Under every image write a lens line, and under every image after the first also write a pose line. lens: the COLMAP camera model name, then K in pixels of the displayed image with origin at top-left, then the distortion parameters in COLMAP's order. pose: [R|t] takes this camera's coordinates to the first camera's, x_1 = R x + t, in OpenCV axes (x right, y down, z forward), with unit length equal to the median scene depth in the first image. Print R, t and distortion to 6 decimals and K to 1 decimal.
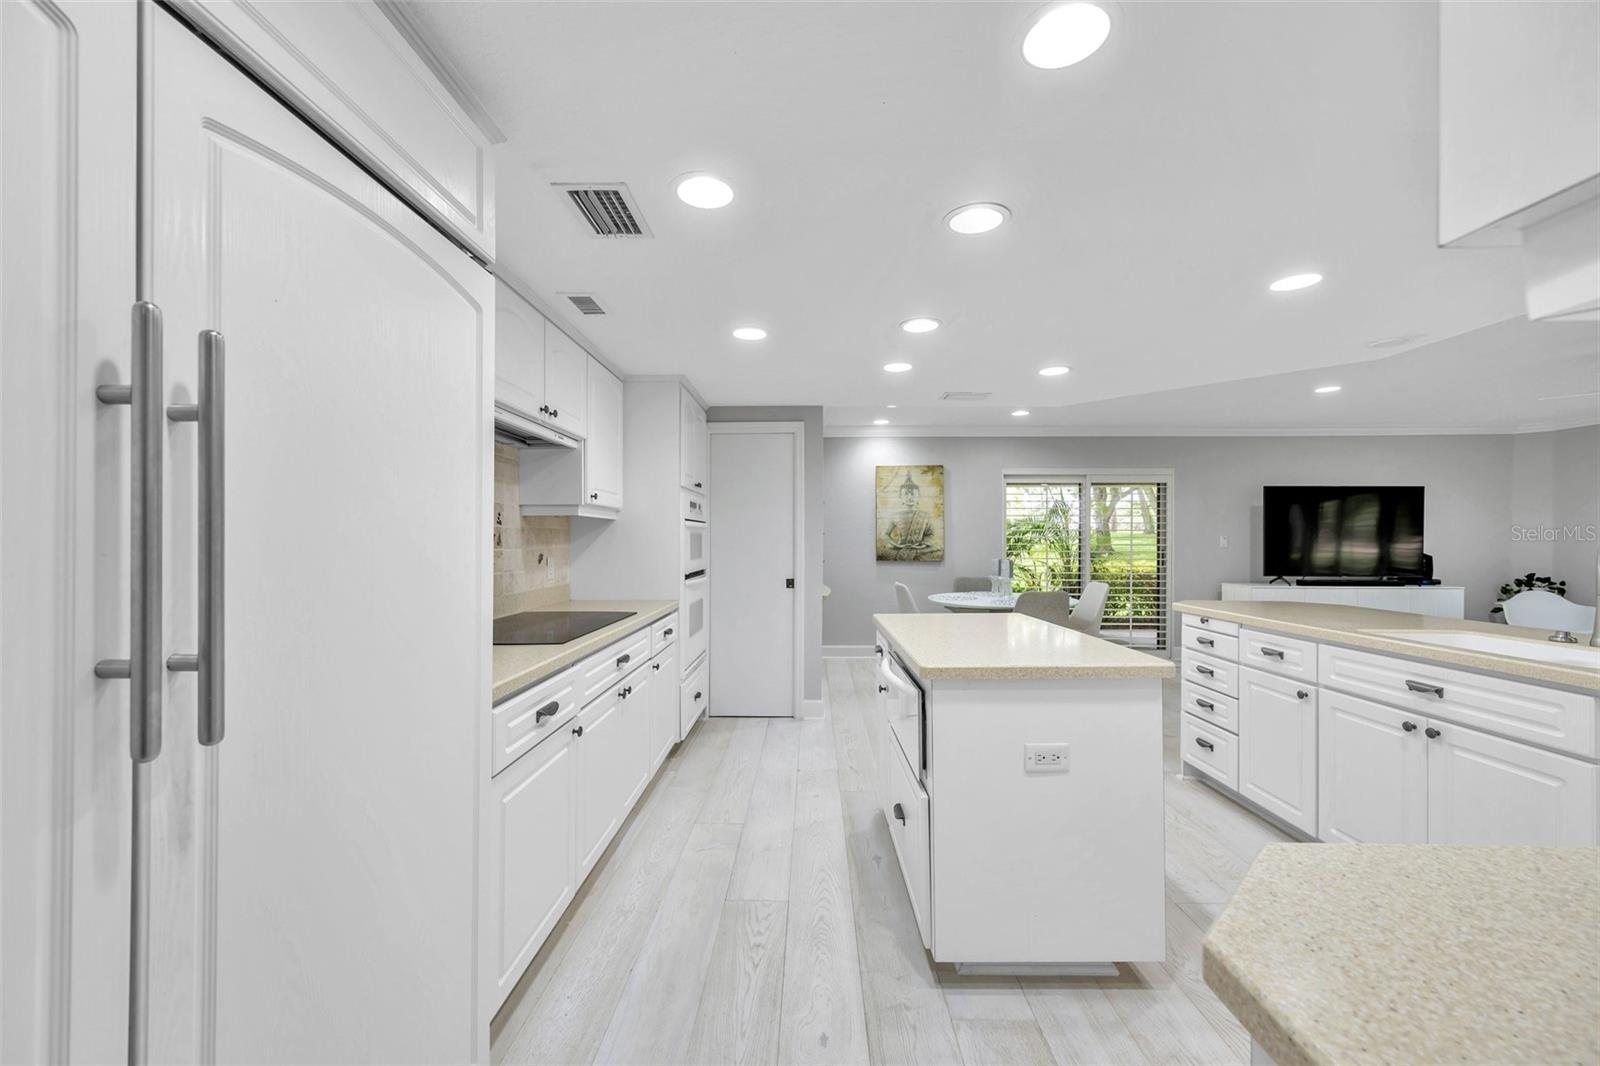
lens RADIAL K [[628.8, 0, 799.1], [0, 628.8, 535.9], [0, 0, 1]] dist [-0.000868, 0.000030]
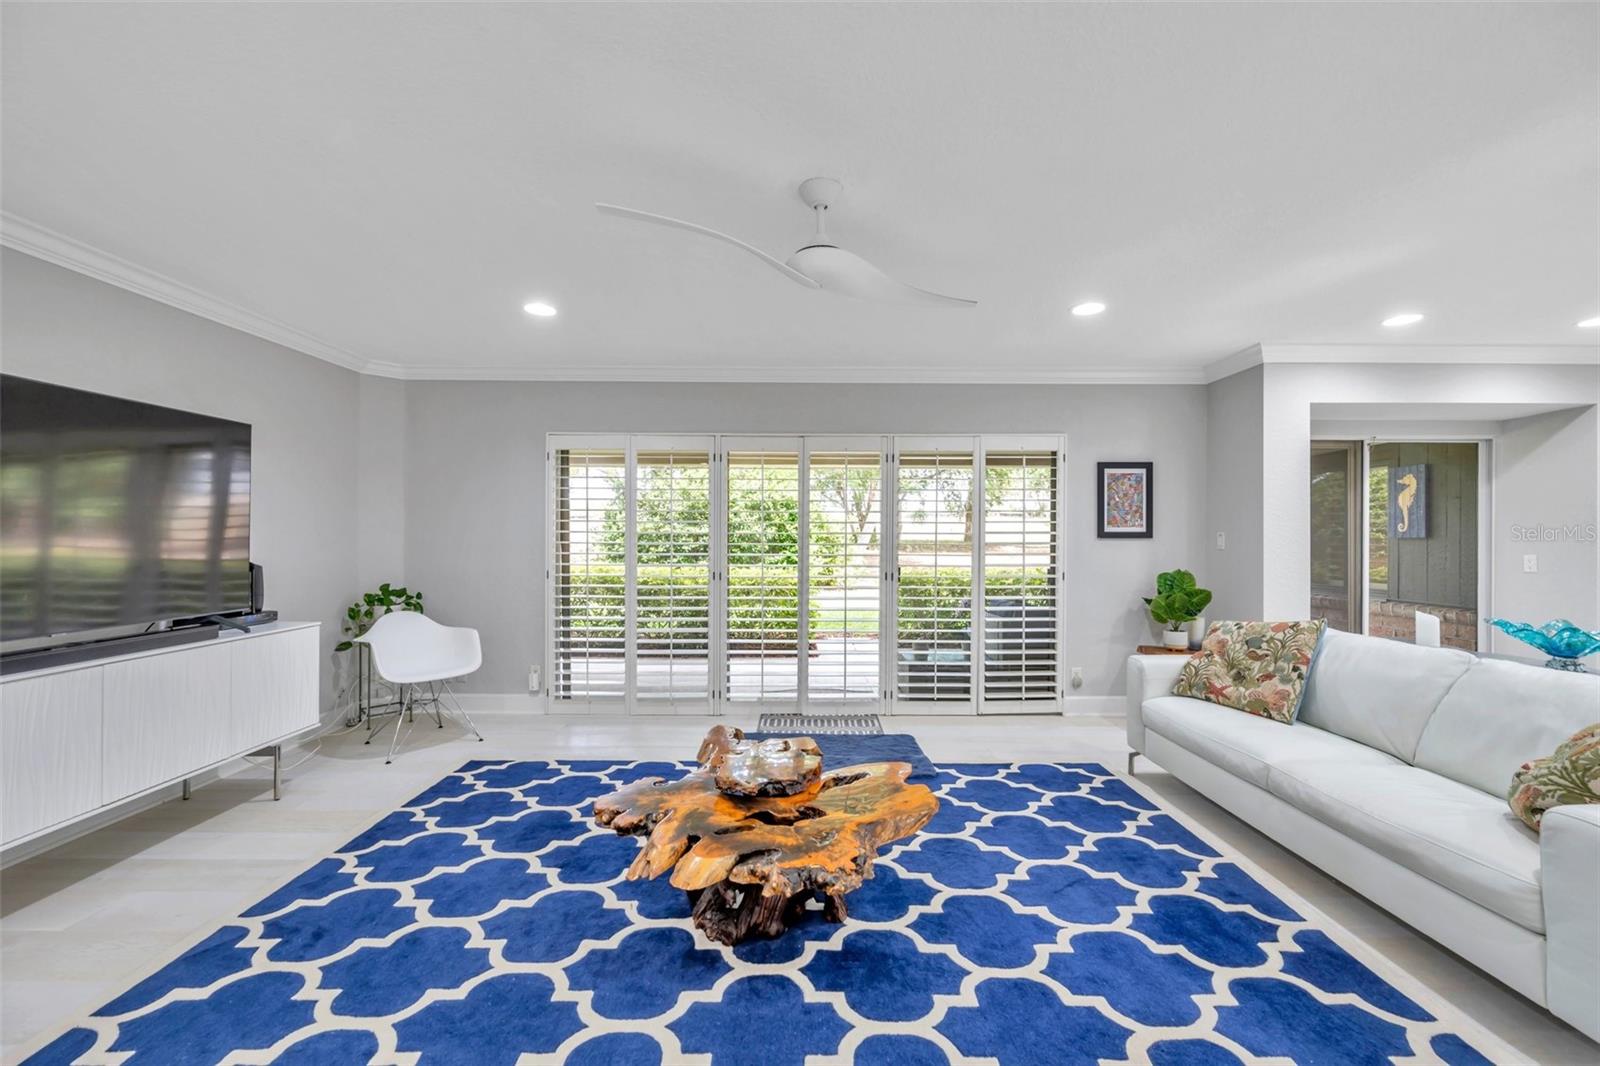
lens RADIAL K [[628.8, 0, 799.1], [0, 628.8, 535.9], [0, 0, 1]] dist [-0.000868, 0.000030]
pose [[-0.012083, -0.003166, 0.999922, 0.497875], [-0.008277, 0.999961, 0.003066, 0.002617], [-0.999893, -0.008239, -0.012108, 0.574474]]
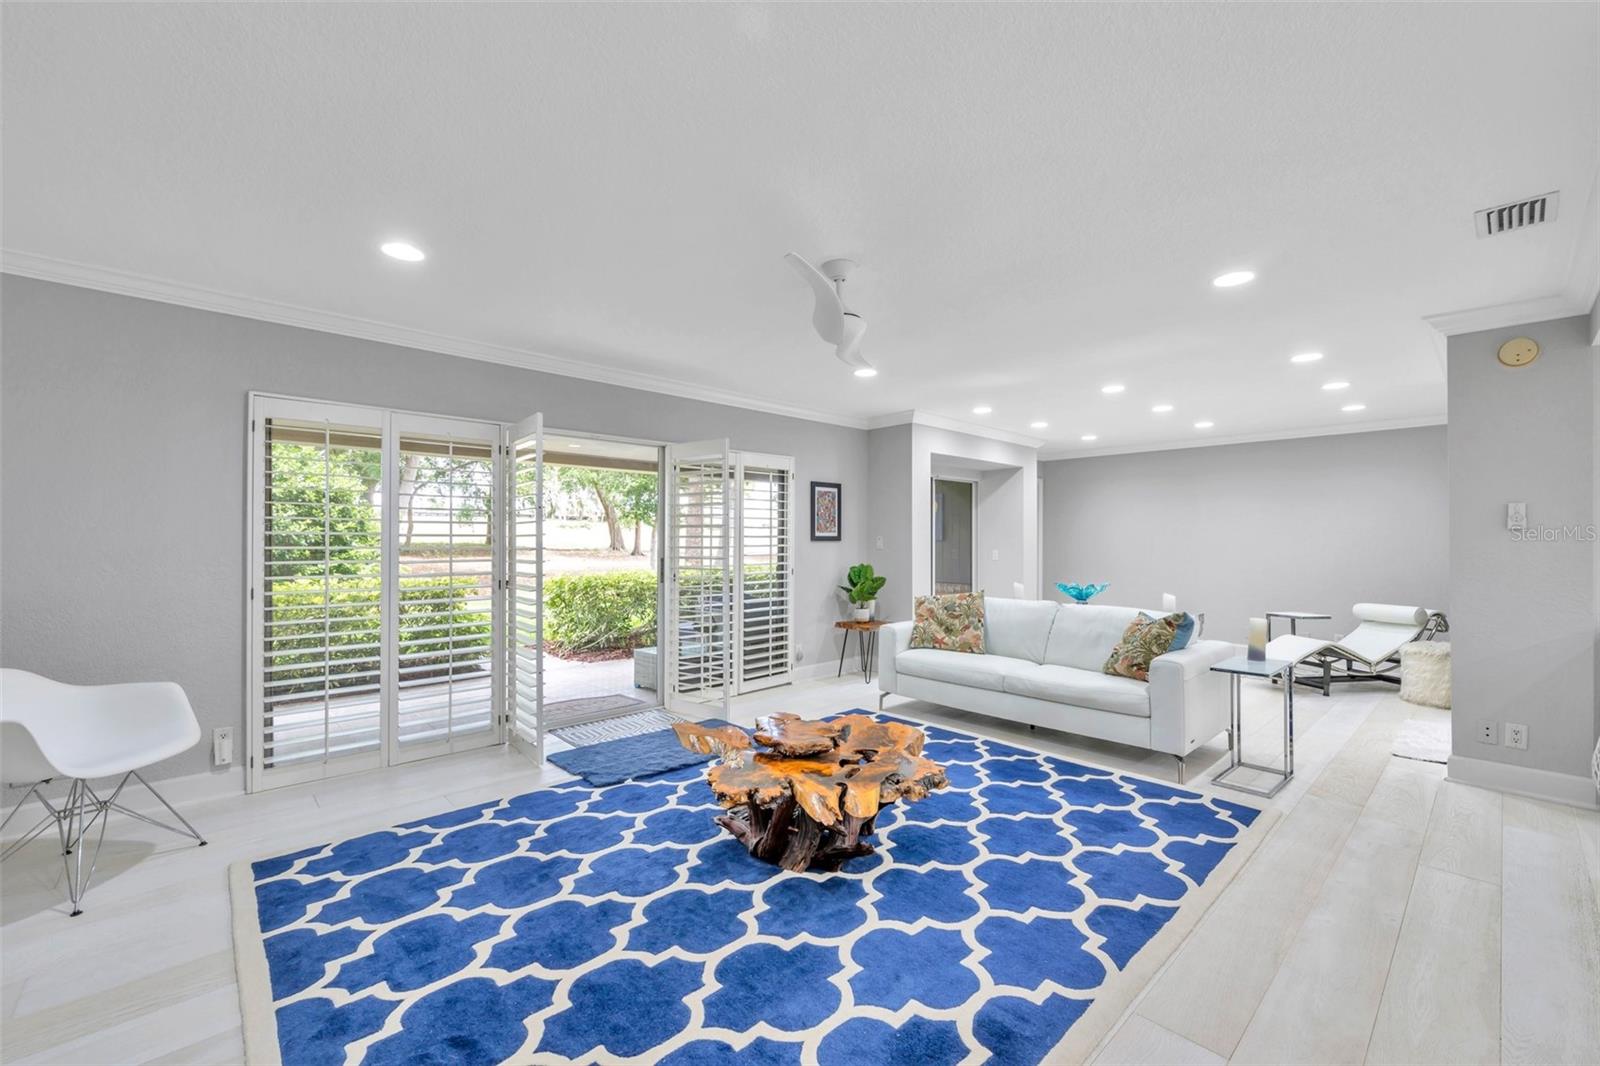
lens RADIAL K [[657.7, 0, 800.0], [0, 657.7, 533.0], [0, 0, 1]] dist [0.002062, 0.000084]
pose [[-0.693489, 0.002568, 0.720463, 0.533470], [-0.009240, 0.999880, -0.012457, 0.005060], [-0.720408, -0.015296, -0.693381, 0.897233]]
